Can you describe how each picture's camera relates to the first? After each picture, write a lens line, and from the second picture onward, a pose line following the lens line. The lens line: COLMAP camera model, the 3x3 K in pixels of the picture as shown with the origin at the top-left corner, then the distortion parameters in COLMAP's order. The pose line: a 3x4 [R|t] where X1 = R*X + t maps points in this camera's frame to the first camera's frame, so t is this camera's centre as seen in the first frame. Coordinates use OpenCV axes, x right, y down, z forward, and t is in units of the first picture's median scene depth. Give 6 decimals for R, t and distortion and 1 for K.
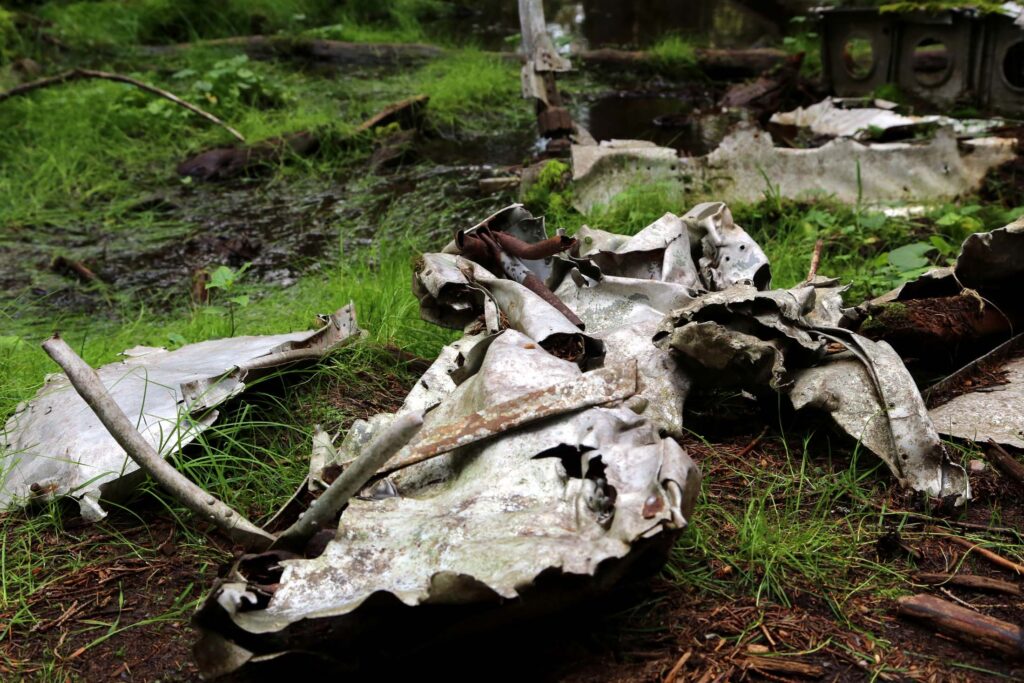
lens RADIAL K [[1546.3, 0, 509.1], [0, 1546.3, 260.7], [0, 0, 1]] dist [0.309610, -0.029649]
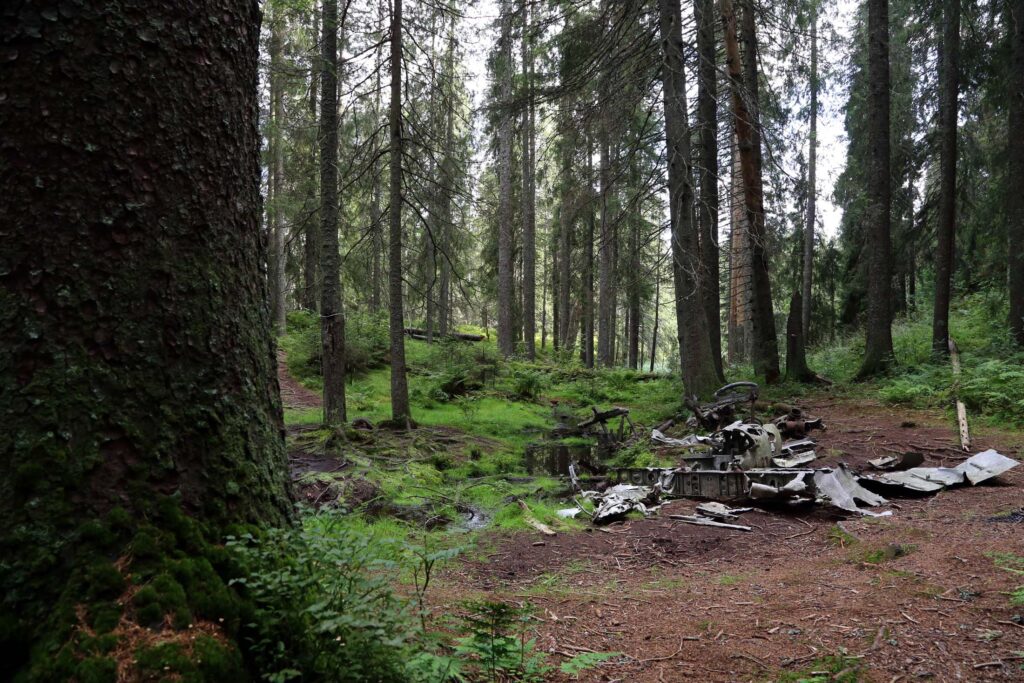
lens RADIAL K [[708.3, 0, 526.5], [0, 708.3, 341.7], [0, 0, 1]] dist [-0.134145, 0.076478]
pose [[0.990367, 0.000510, 0.138463, -0.538170], [0.044787, 0.945057, -0.323824, 0.243751], [-0.131020, 0.326906, 0.935931, -1.669040]]
